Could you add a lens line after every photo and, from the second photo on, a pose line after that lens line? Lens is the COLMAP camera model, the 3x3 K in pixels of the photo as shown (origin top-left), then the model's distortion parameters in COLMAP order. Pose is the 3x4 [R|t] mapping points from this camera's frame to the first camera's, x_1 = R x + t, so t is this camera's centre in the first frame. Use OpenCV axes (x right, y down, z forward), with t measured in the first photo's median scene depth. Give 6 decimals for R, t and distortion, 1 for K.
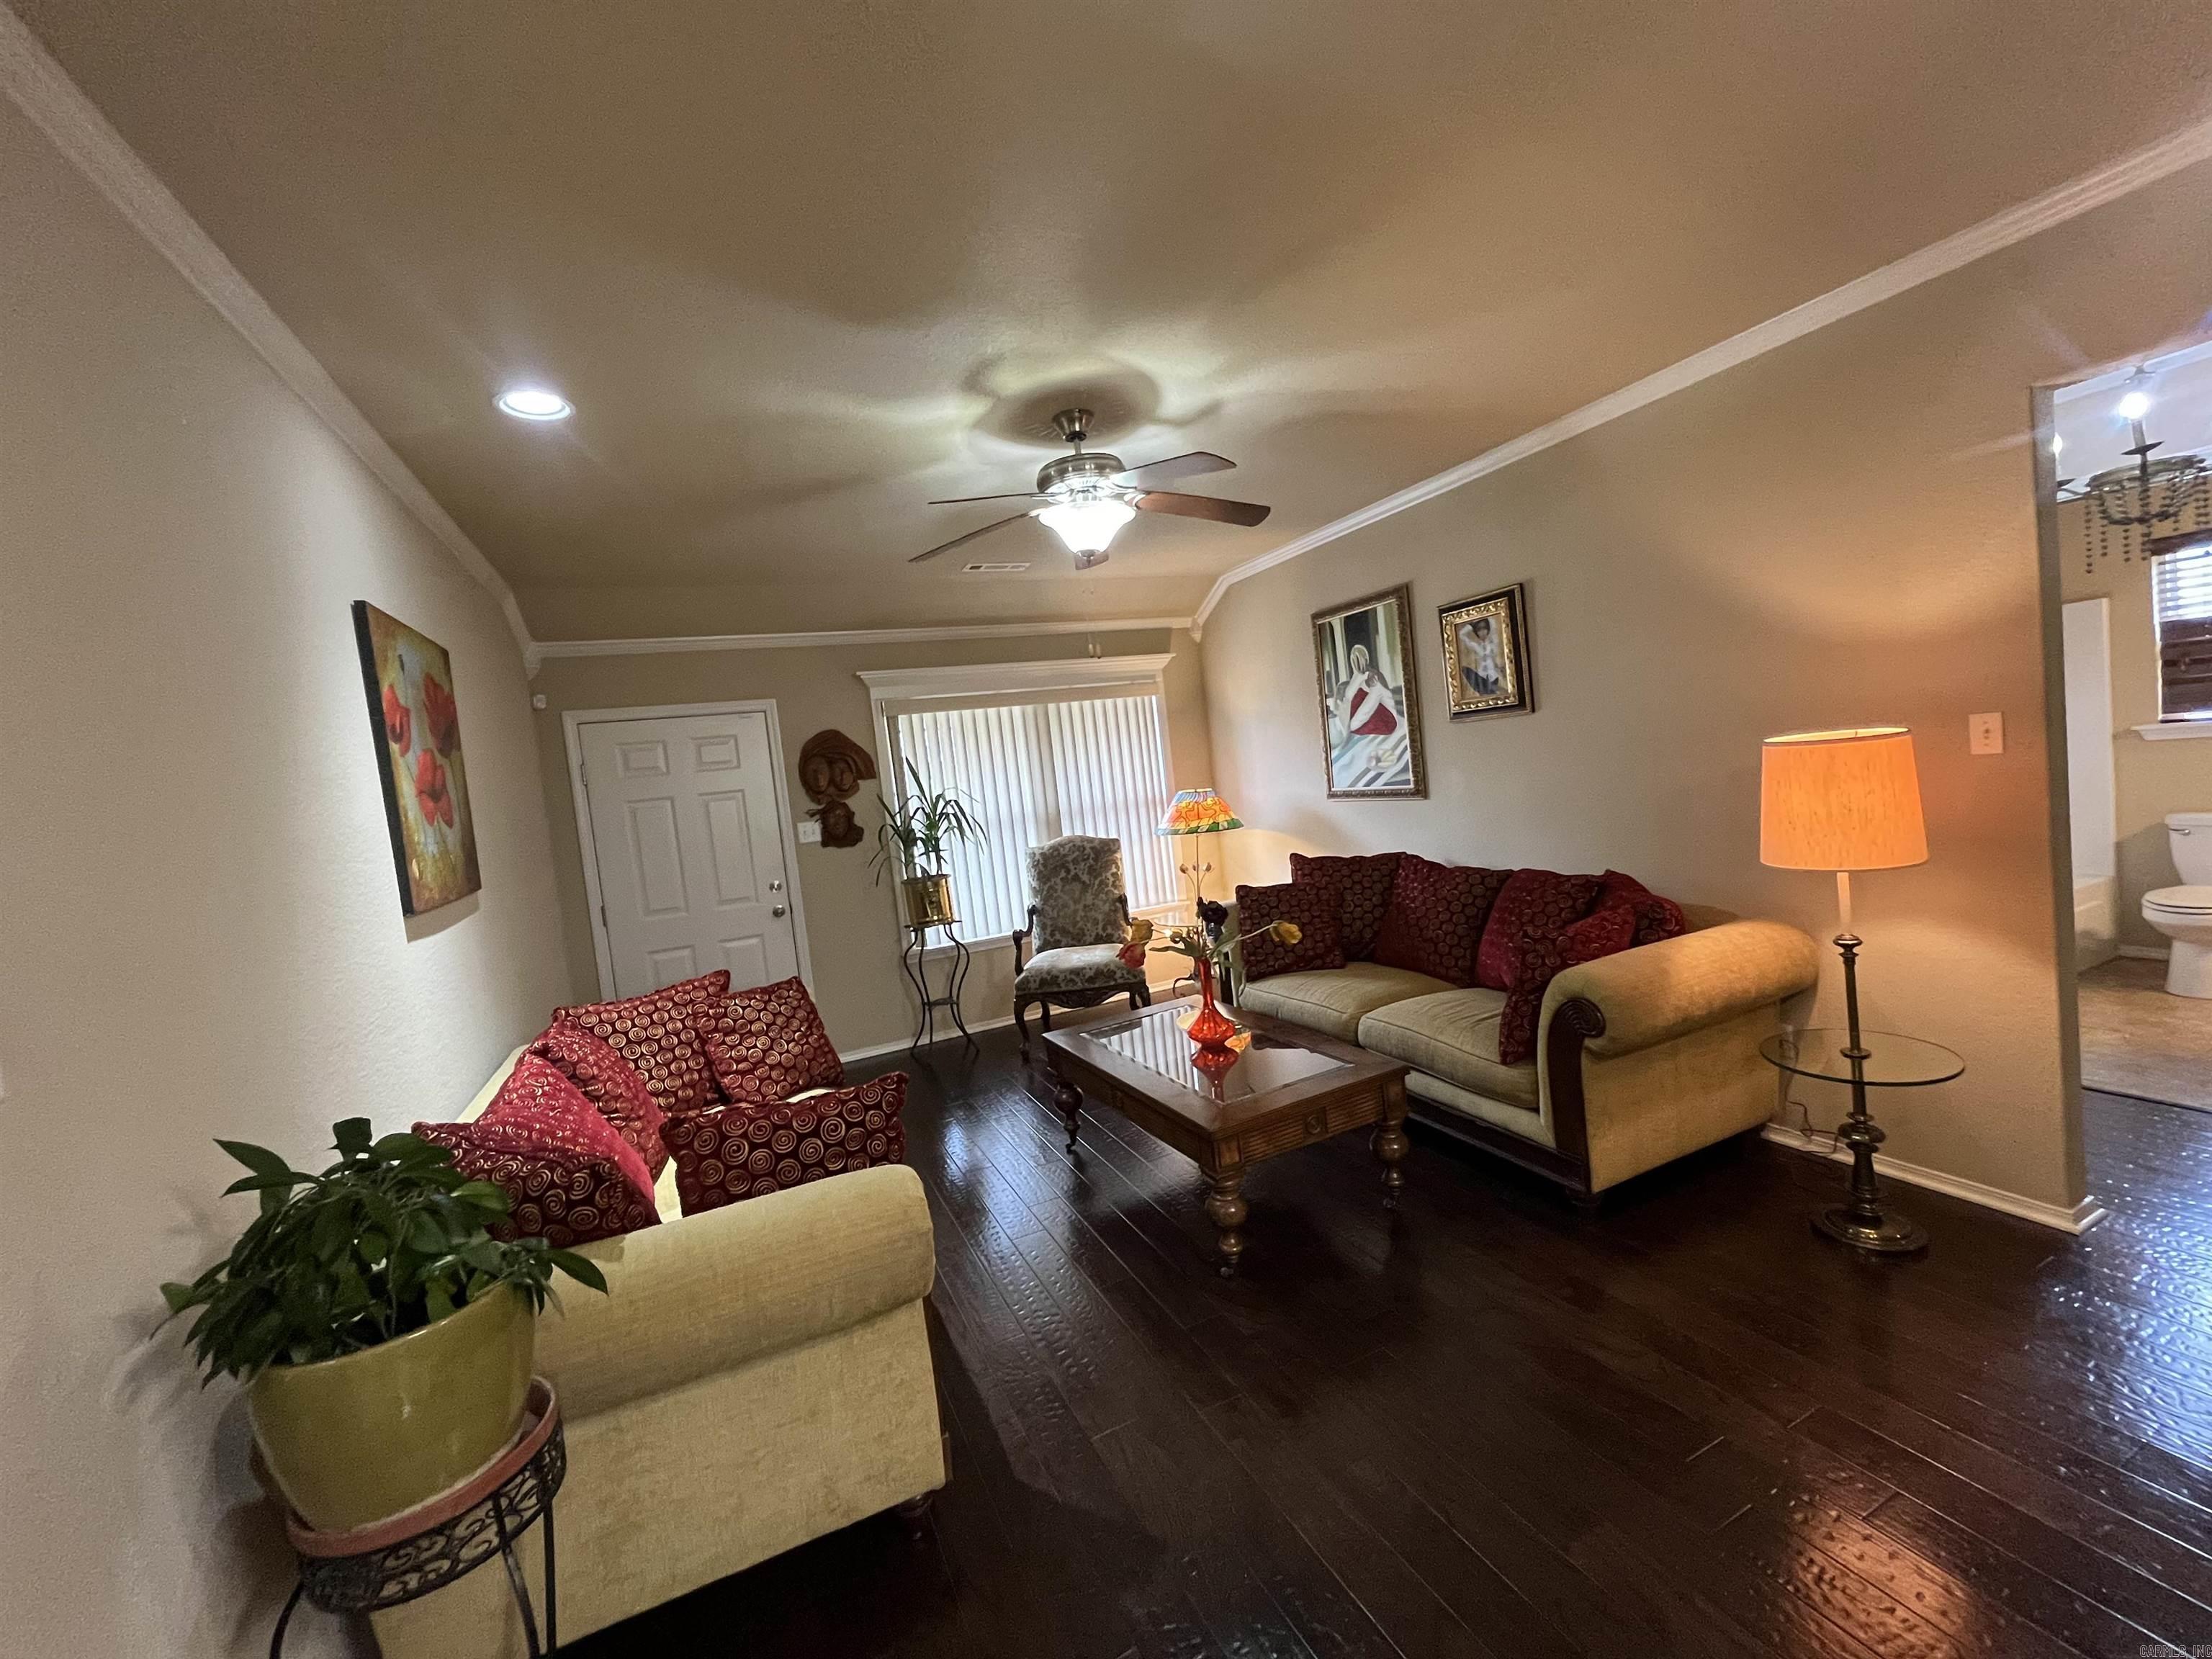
lens RADIAL K [[900.2, 0, 1108.3], [0, 900.2, 825.4], [0, 0, 1]] dist [-0.001260, 0.000307]
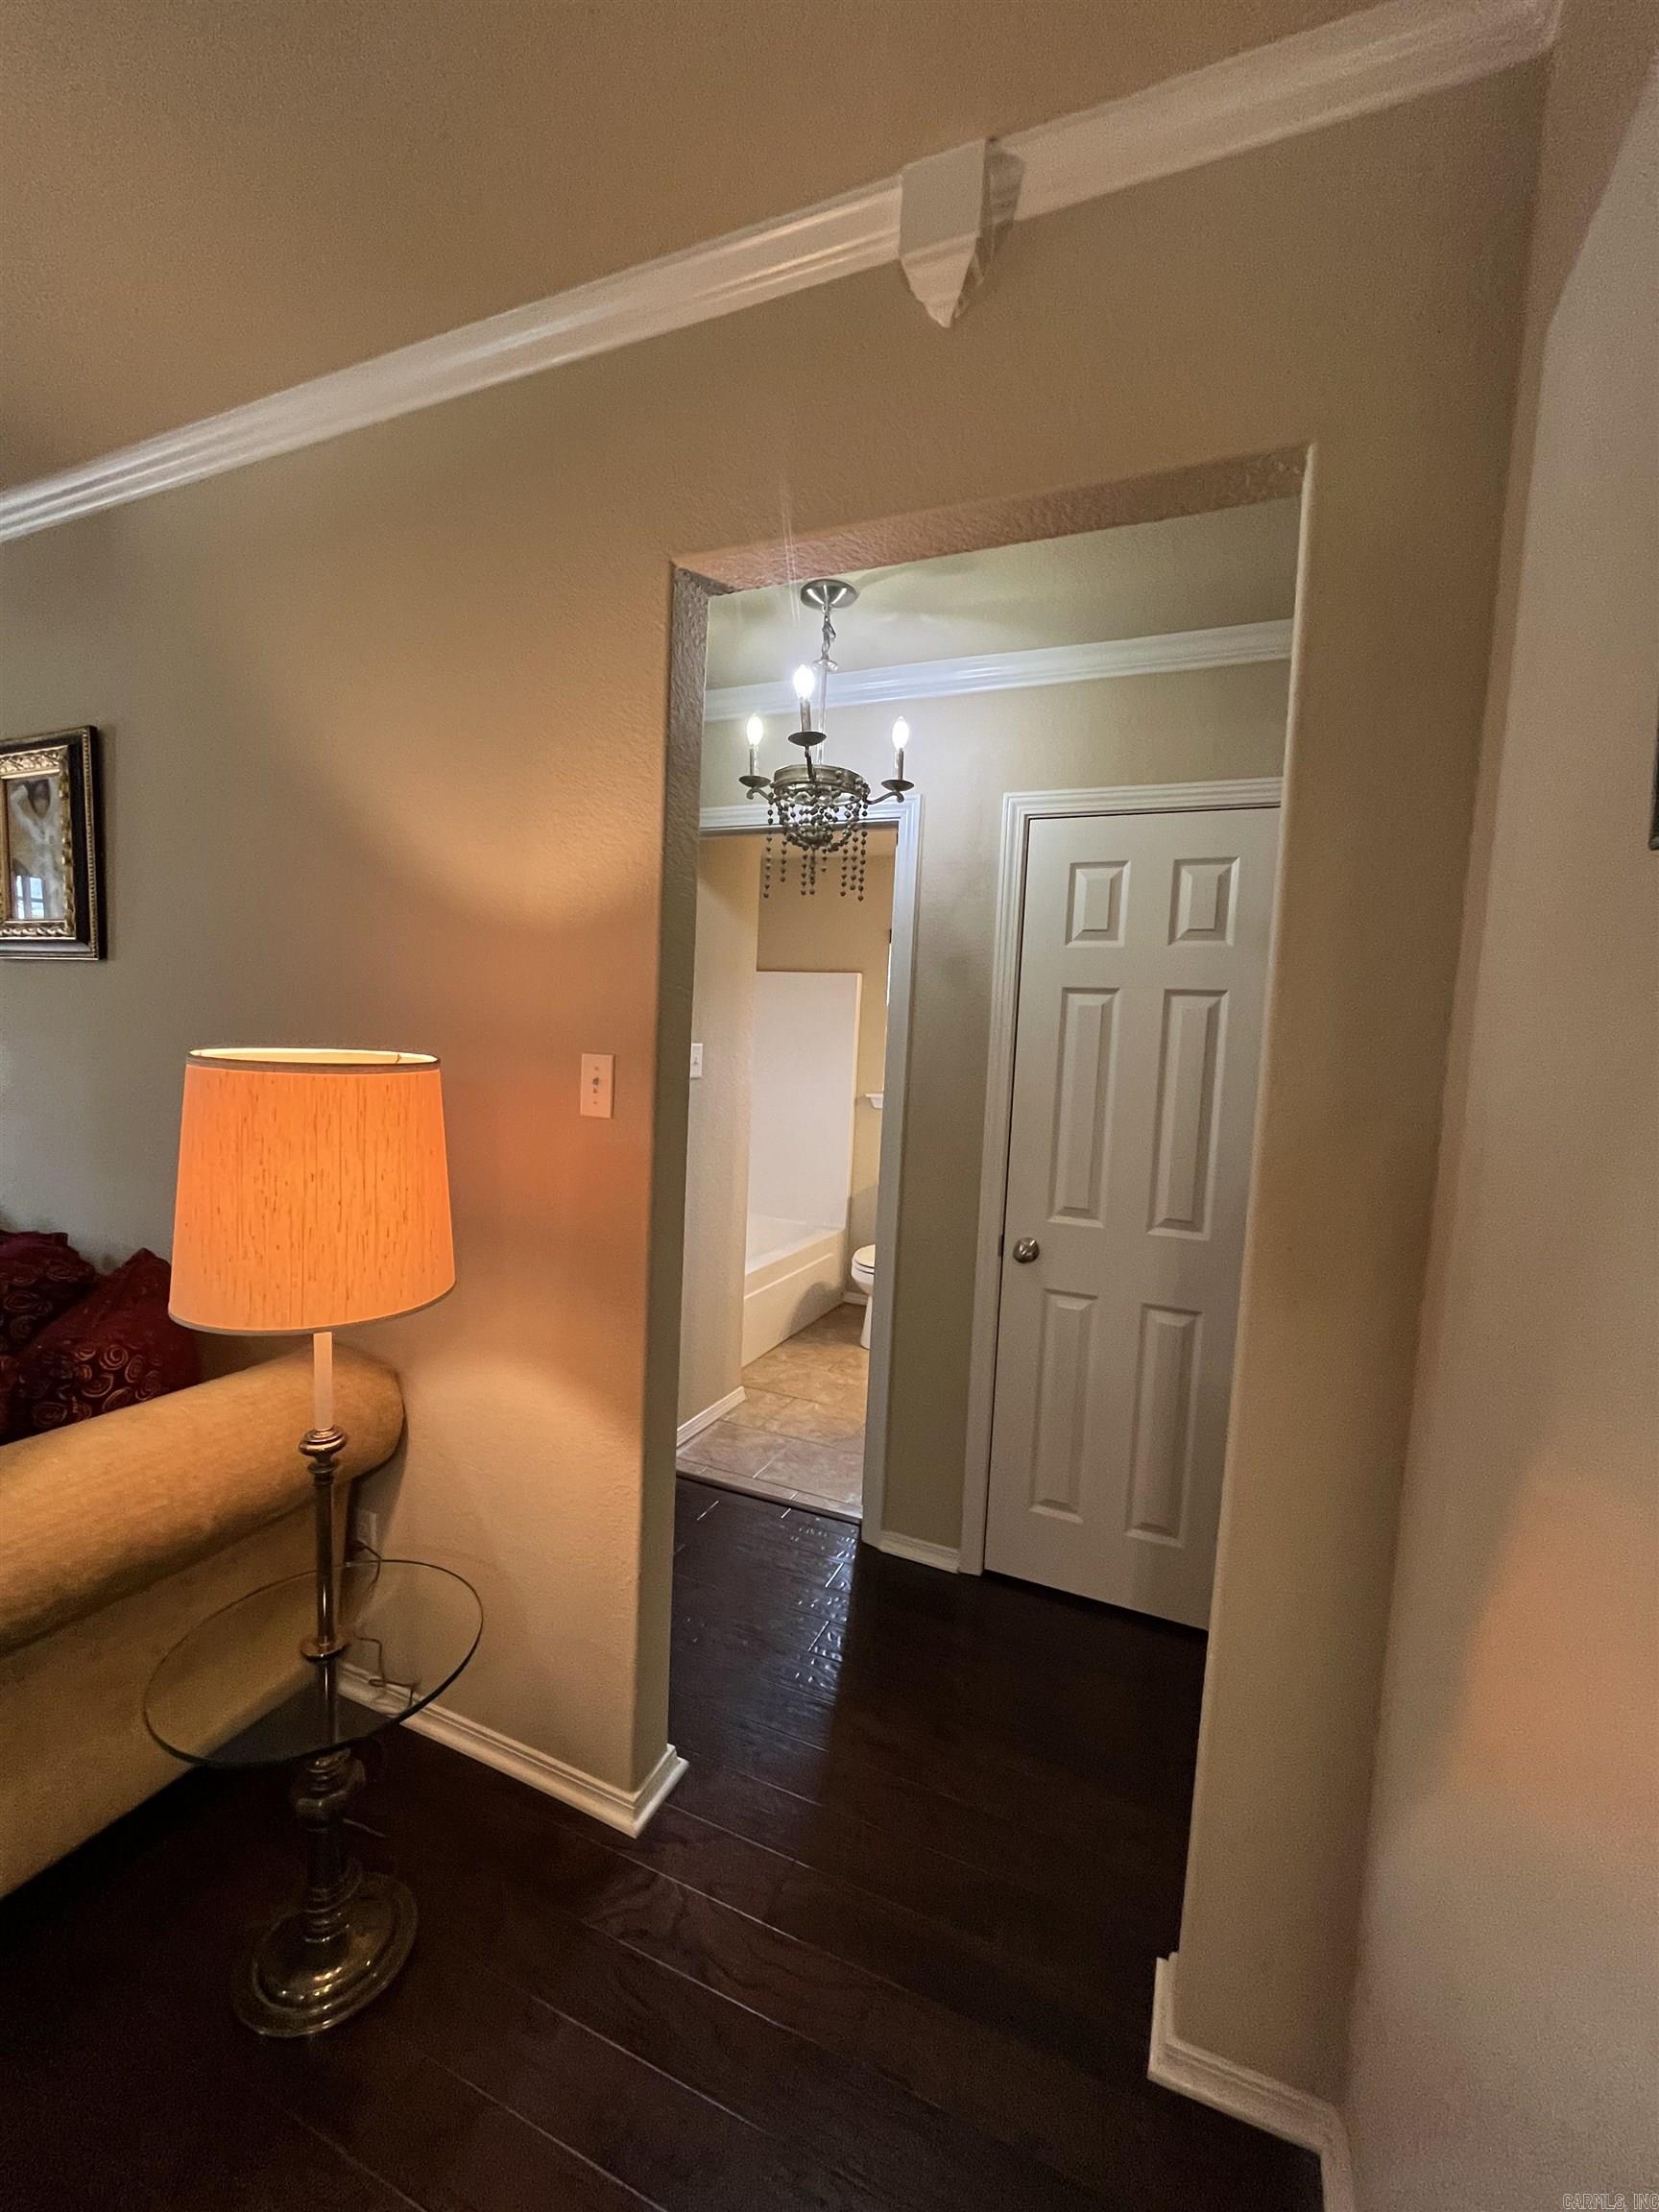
lens RADIAL K [[900.2, 0, 832.8], [0, 900.2, 1110.3], [0, 0, 1]] dist [-0.001260, 0.000307]
pose [[0.726962, 0.092663, 0.680397, 0.566609], [-0.086526, 0.995317, -0.043105, -0.060529], [-0.681205, -0.027536, 0.731575, 0.350523]]
